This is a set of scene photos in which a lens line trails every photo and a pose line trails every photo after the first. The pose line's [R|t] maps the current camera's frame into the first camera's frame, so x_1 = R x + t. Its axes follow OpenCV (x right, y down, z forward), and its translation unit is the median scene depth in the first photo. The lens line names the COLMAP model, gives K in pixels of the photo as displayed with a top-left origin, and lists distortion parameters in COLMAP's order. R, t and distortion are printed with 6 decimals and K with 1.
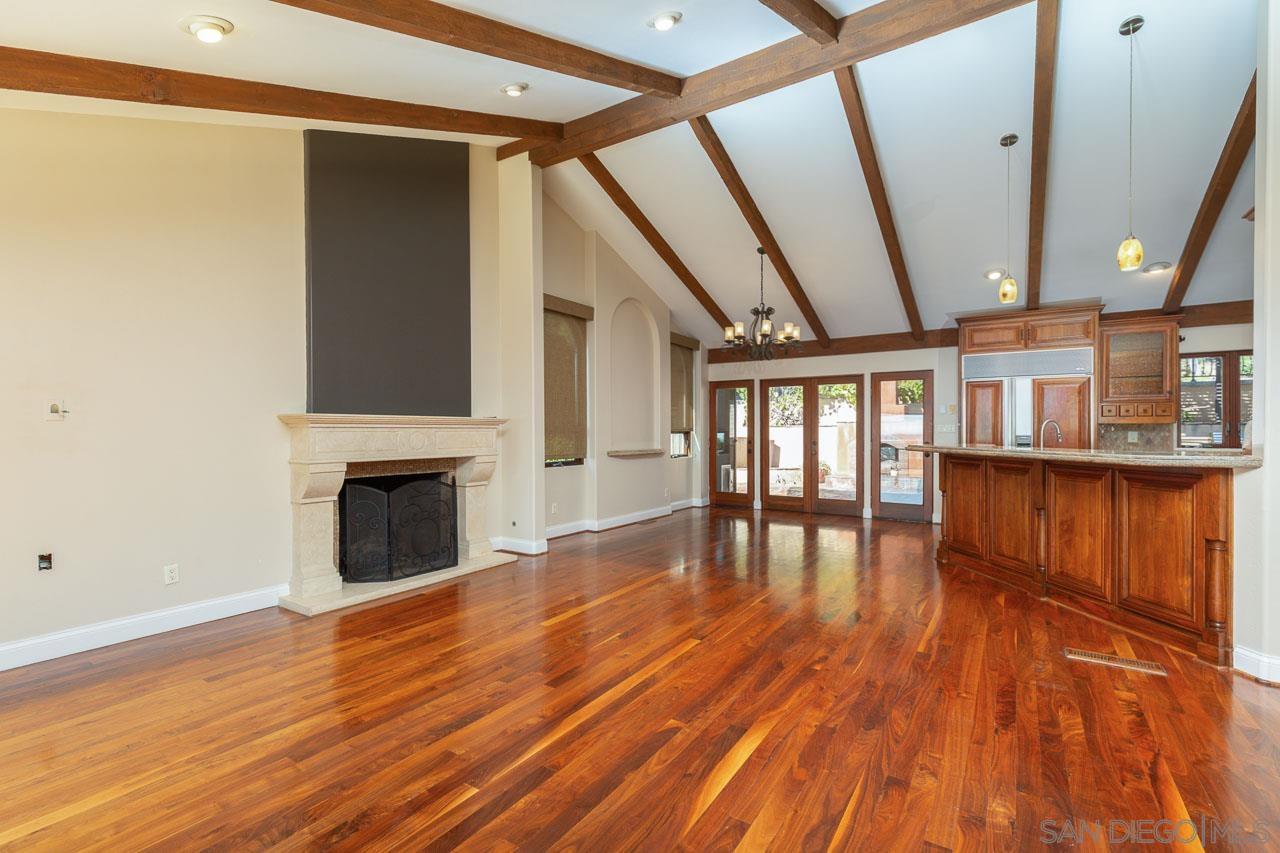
lens RADIAL K [[575.3, 0, 632.1], [0, 575.3, 426.7], [0, 0, 1]] dist [-0.000832, -0.000126]
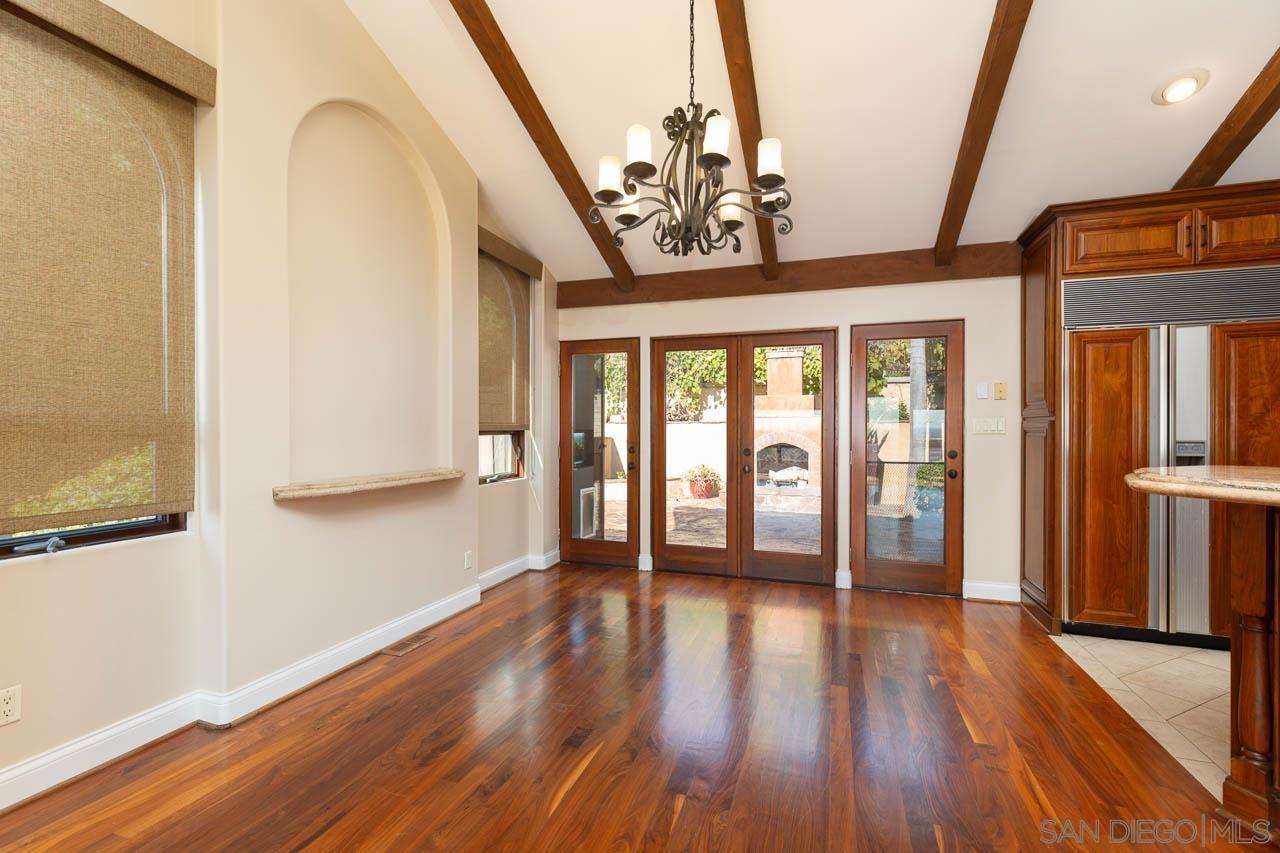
lens RADIAL K [[575.3, 0, 632.1], [0, 575.3, 426.7], [0, 0, 1]] dist [-0.000832, -0.000126]
pose [[0.970695, 0.001026, 0.240313, 0.073447], [-0.002594, 0.999977, 0.006211, 0.000947], [-0.240301, -0.006652, 0.970676, 0.476128]]
